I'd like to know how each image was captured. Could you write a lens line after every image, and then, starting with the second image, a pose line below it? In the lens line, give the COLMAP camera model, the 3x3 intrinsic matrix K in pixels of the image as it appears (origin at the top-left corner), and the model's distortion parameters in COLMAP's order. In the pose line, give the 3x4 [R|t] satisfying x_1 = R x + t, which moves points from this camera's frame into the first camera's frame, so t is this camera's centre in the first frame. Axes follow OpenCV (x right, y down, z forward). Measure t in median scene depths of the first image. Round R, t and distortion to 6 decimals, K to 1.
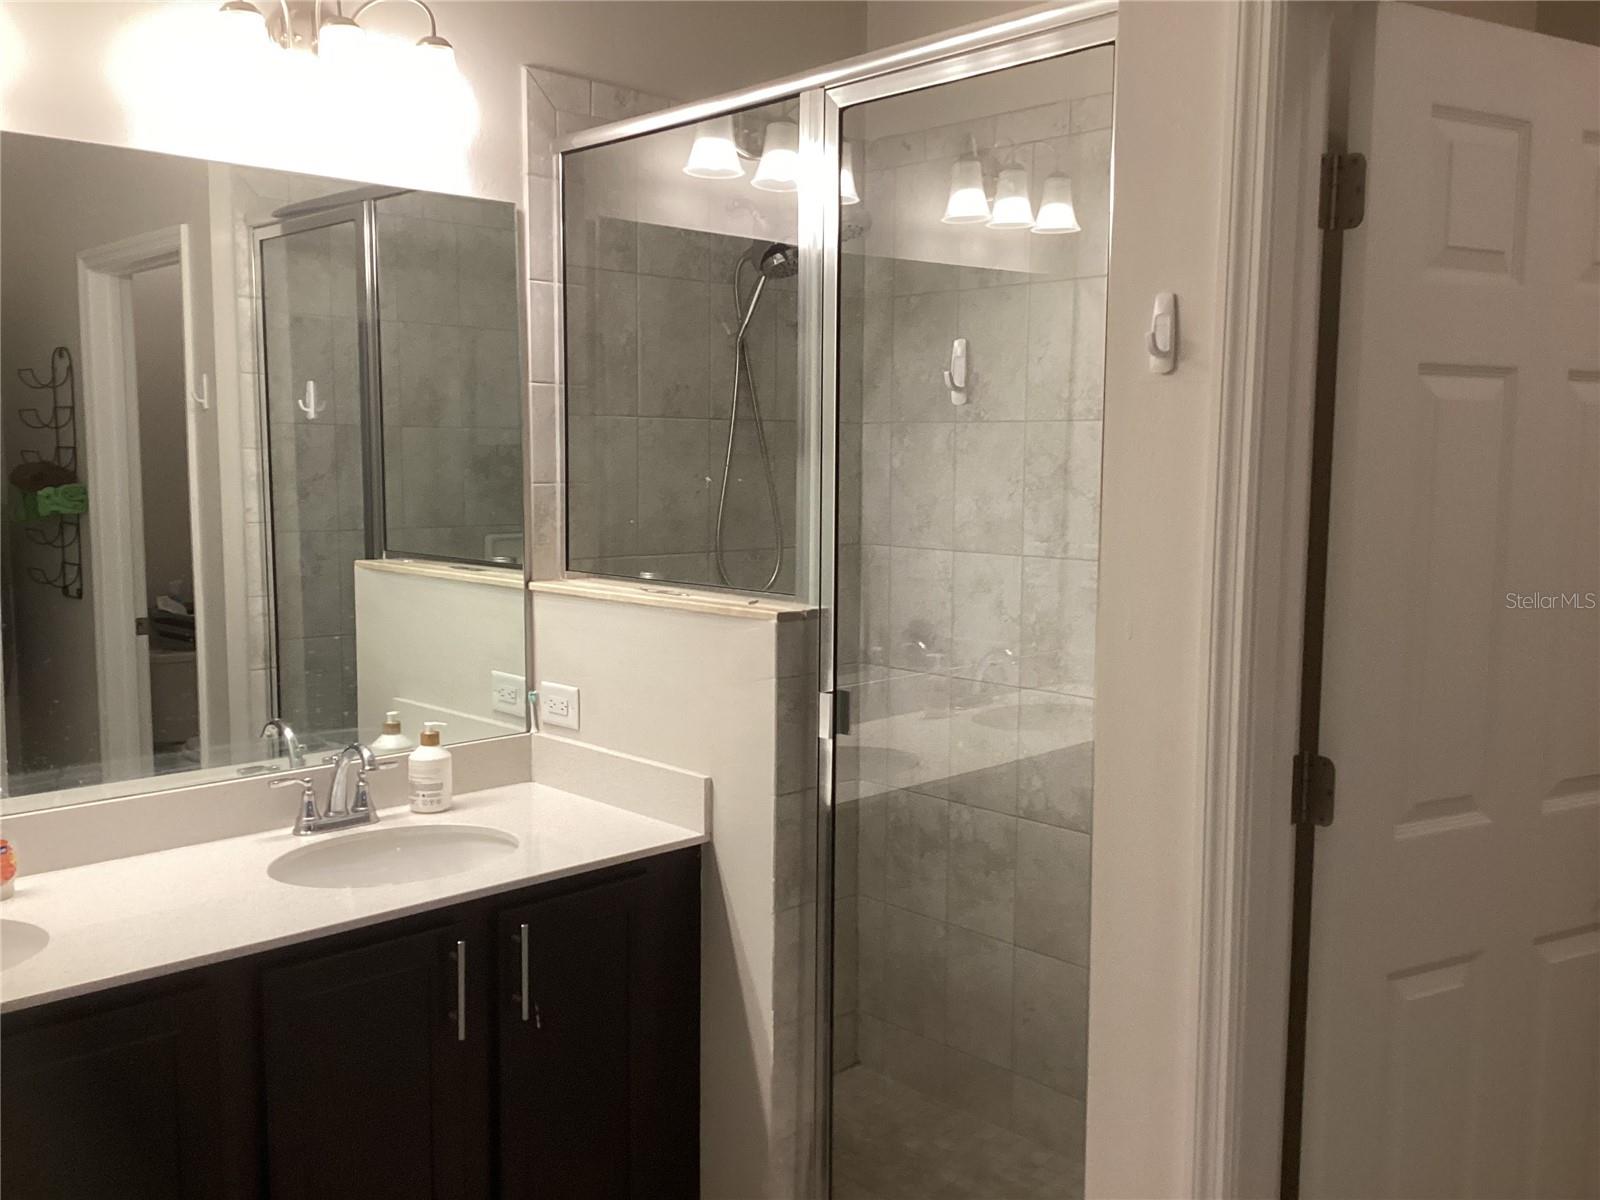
lens RADIAL K [[1438.2, 0, 800.0], [0, 1438.2, 600.0], [0, 0, 1]] dist [0.126384, -0.243996]
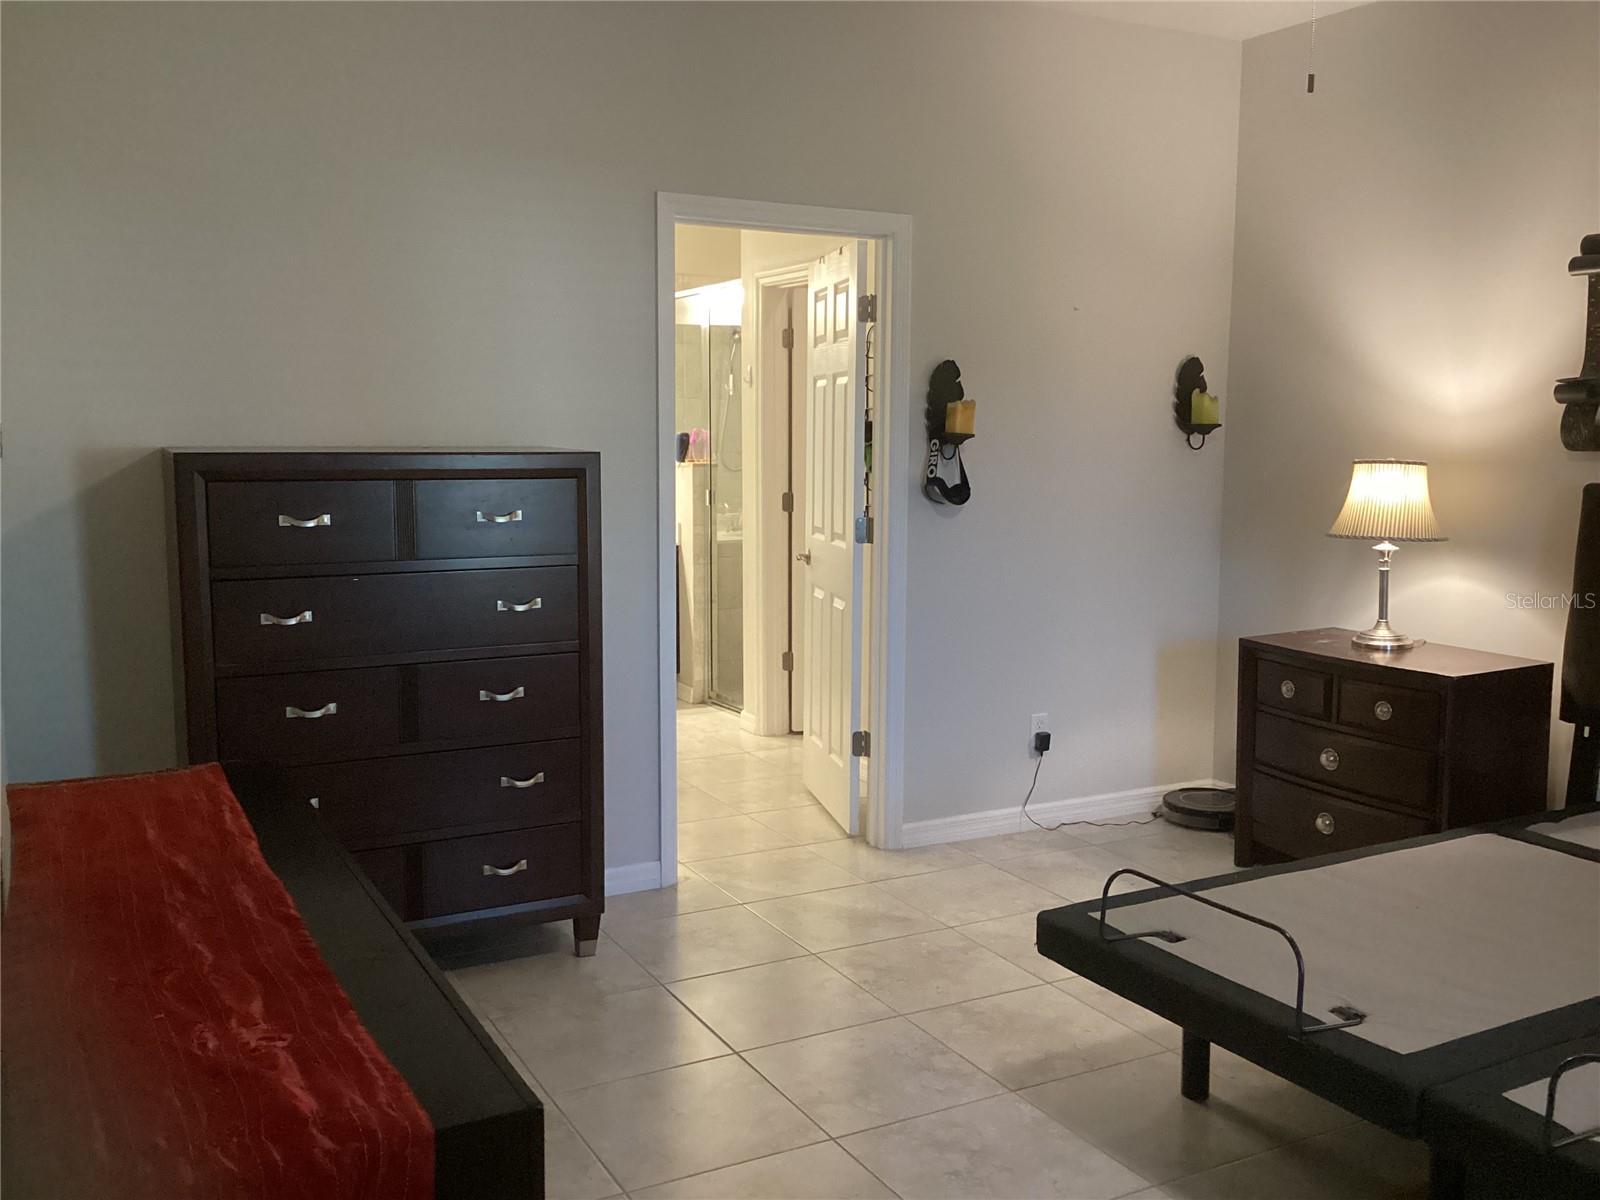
lens RADIAL K [[1438.2, 0, 800.0], [0, 1438.2, 600.0], [0, 0, 1]] dist [0.126384, -0.243996]
pose [[0.963582, 0.025916, -0.266155, 0.835523], [-0.021235, 0.999565, 0.020451, 0.187933], [0.266570, -0.014055, 0.963713, -1.535213]]
